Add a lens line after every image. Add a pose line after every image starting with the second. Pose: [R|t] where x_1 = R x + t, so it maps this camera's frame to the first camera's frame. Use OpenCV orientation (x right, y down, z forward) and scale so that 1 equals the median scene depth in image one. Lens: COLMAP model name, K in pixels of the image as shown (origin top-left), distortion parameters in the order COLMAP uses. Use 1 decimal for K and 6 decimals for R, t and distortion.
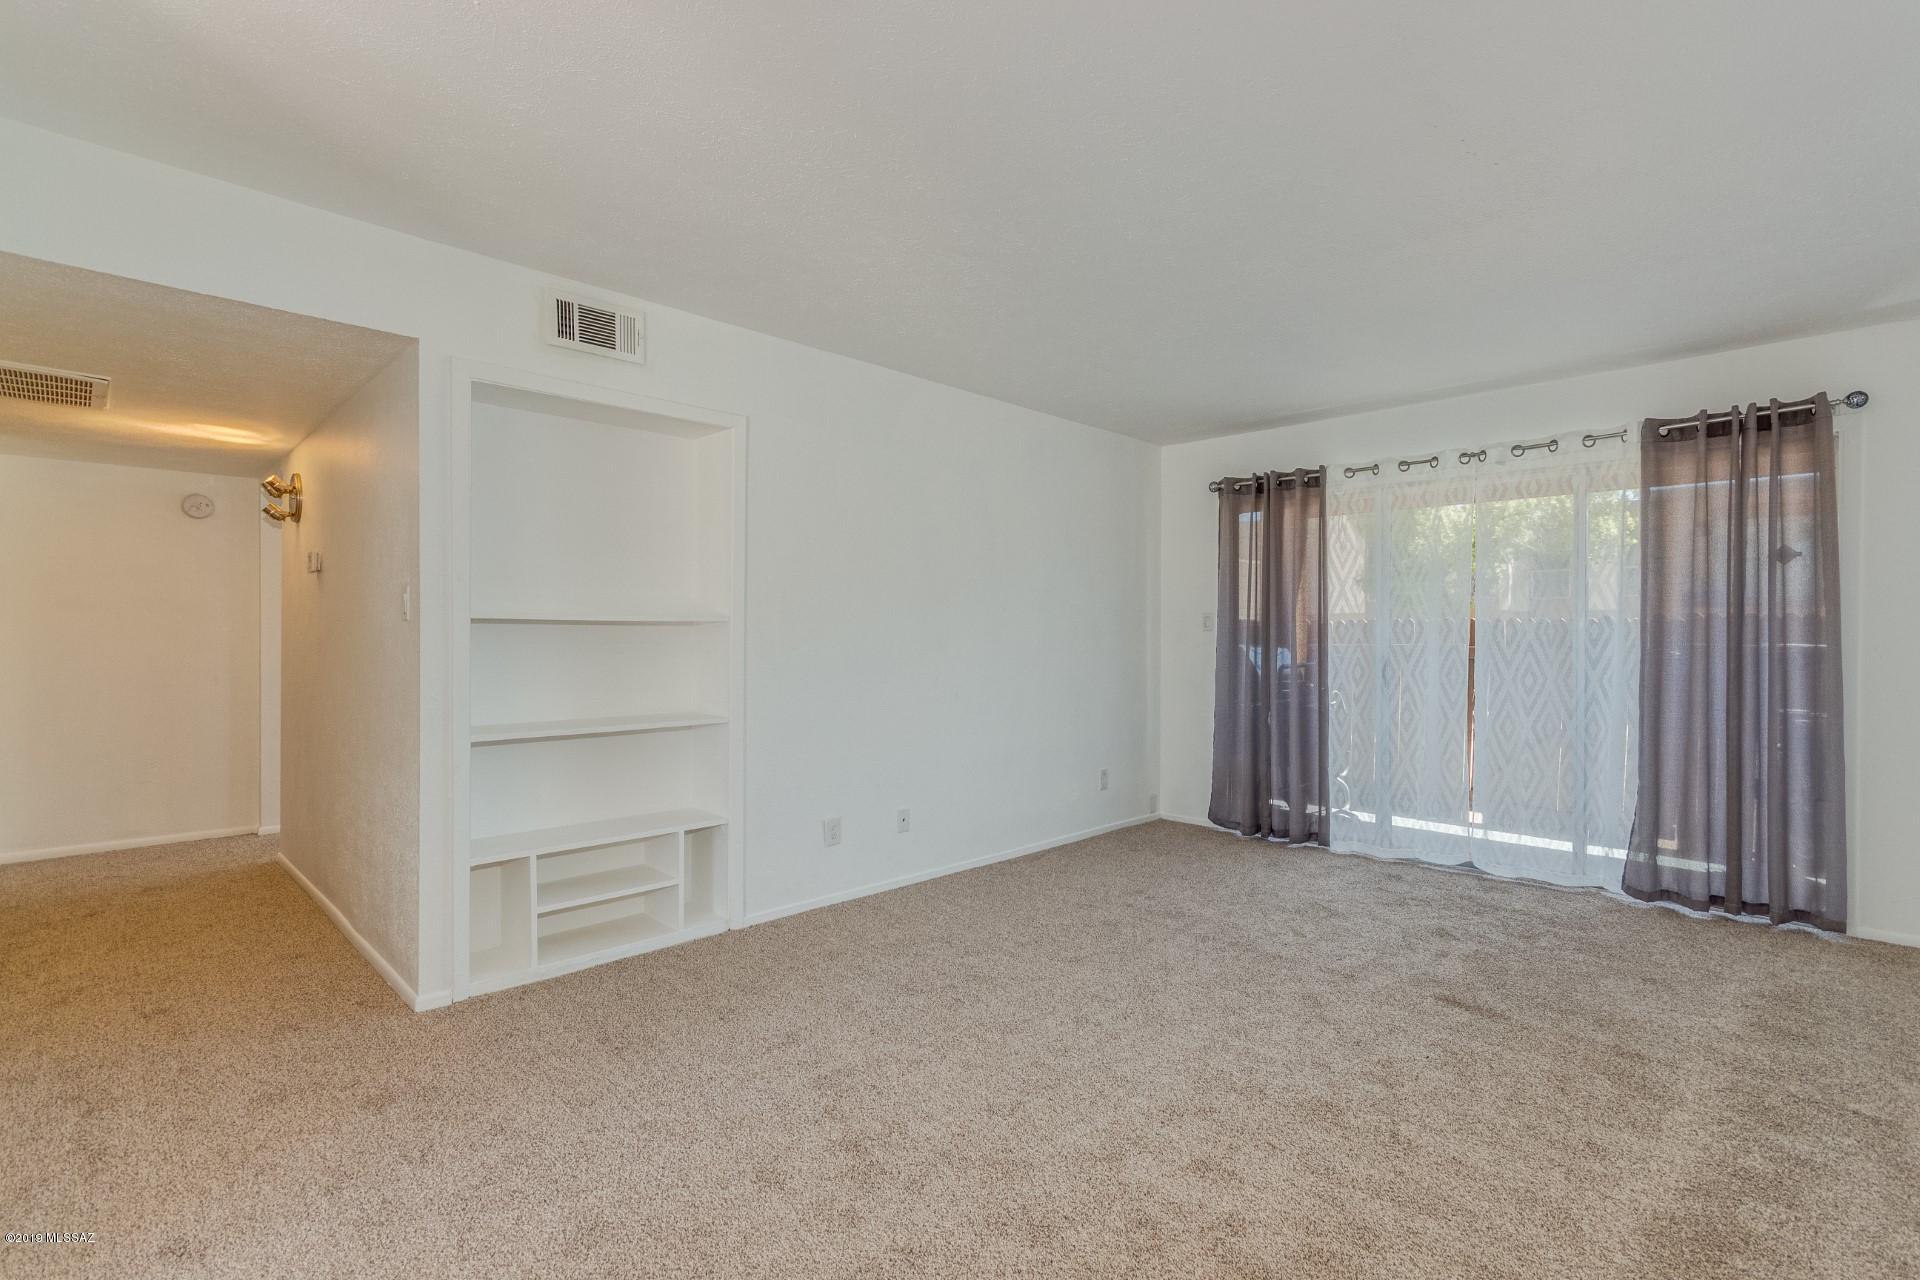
lens RADIAL K [[936.4, 0, 958.5], [0, 936.4, 634.6], [0, 0, 1]] dist [0.029642, -0.003532]
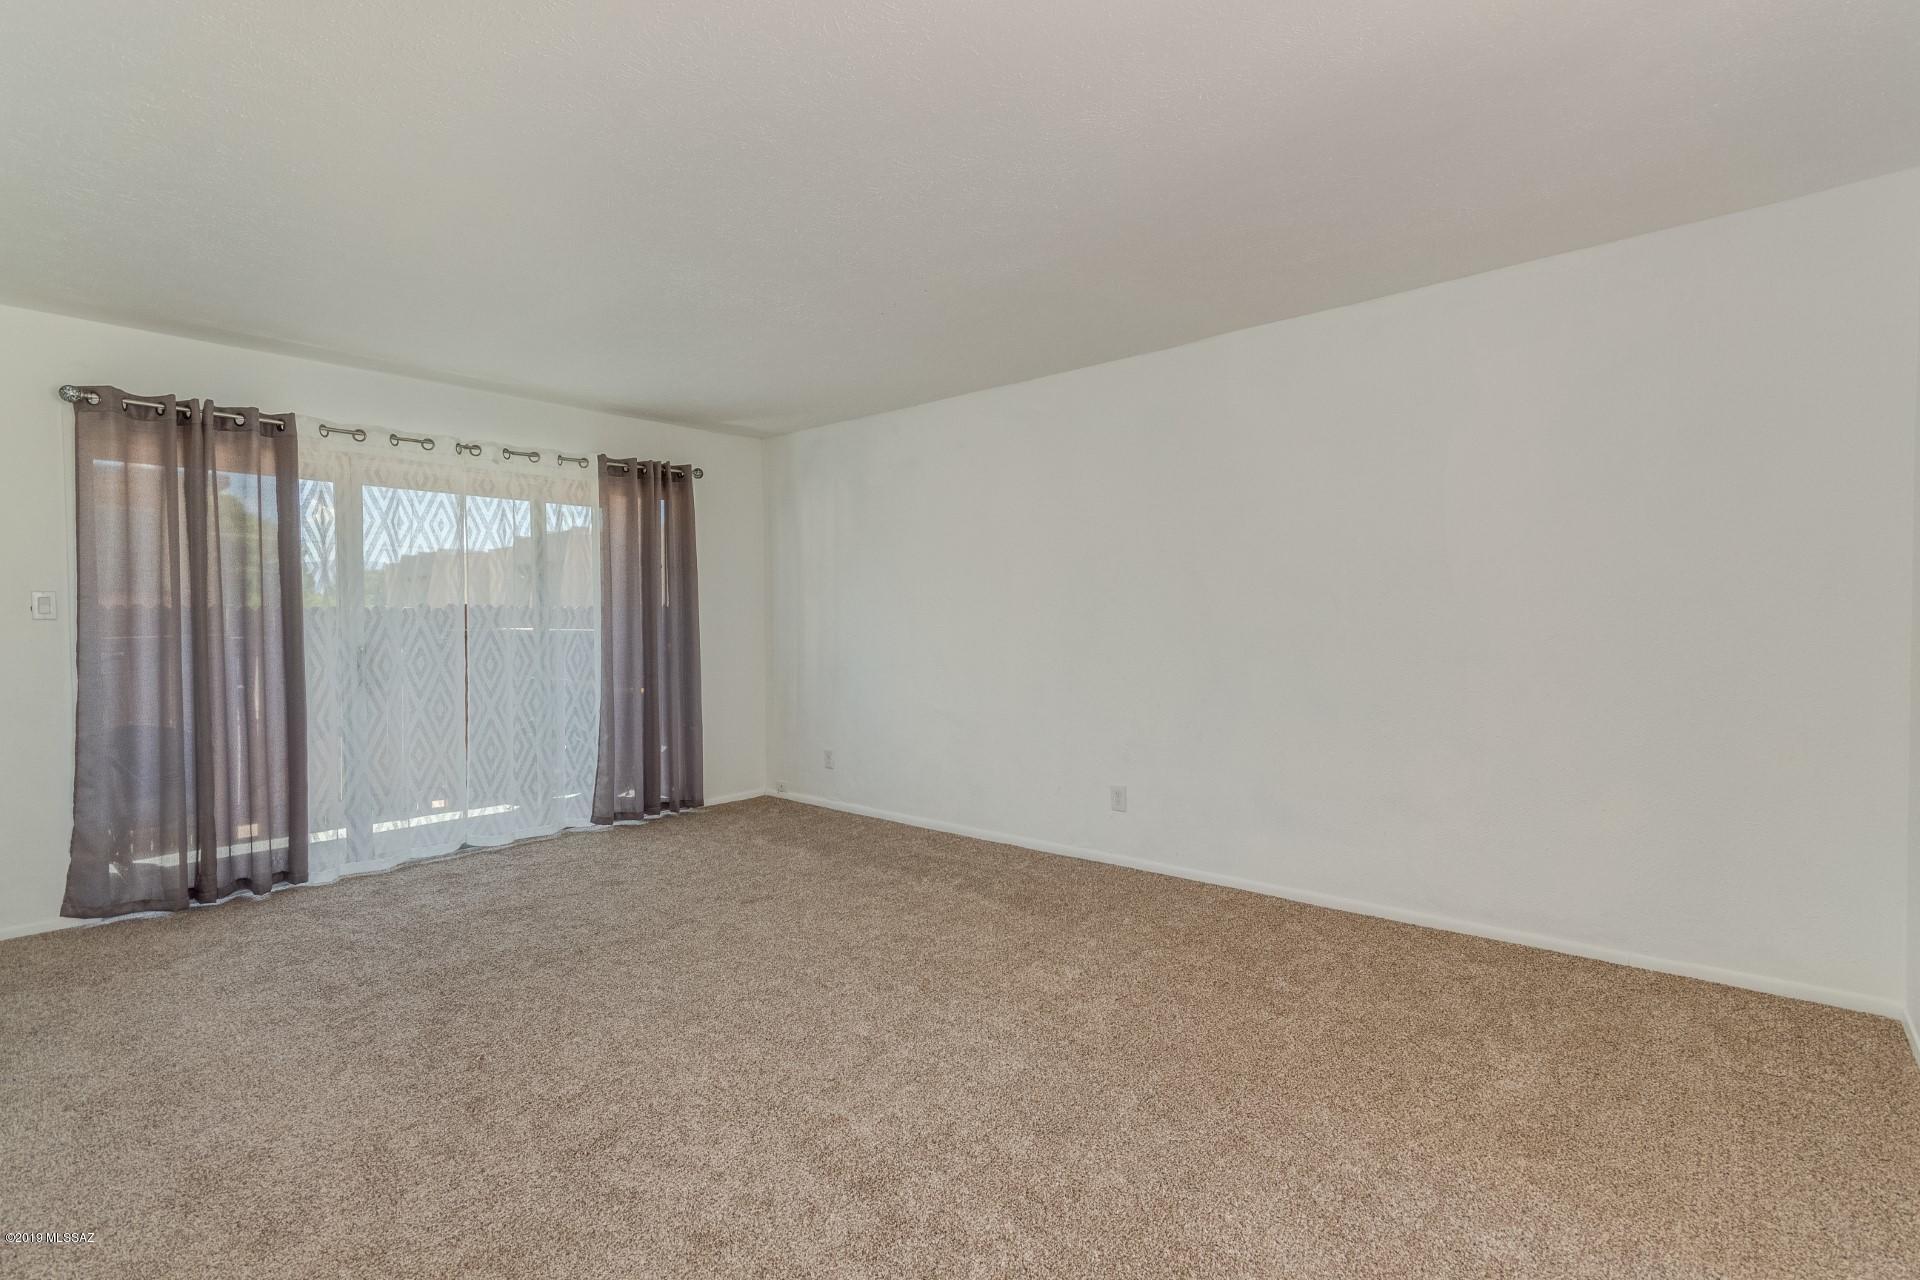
lens RADIAL K [[936.4, 0, 952.4], [0, 936.4, 637.3], [0, 0, 1]] dist [0.029642, -0.003532]
pose [[-0.089101, -0.020270, 0.995816, -0.500148], [0.009129, 0.999734, 0.021166, -0.000016], [-0.995981, 0.010977, -0.088892, 0.534963]]
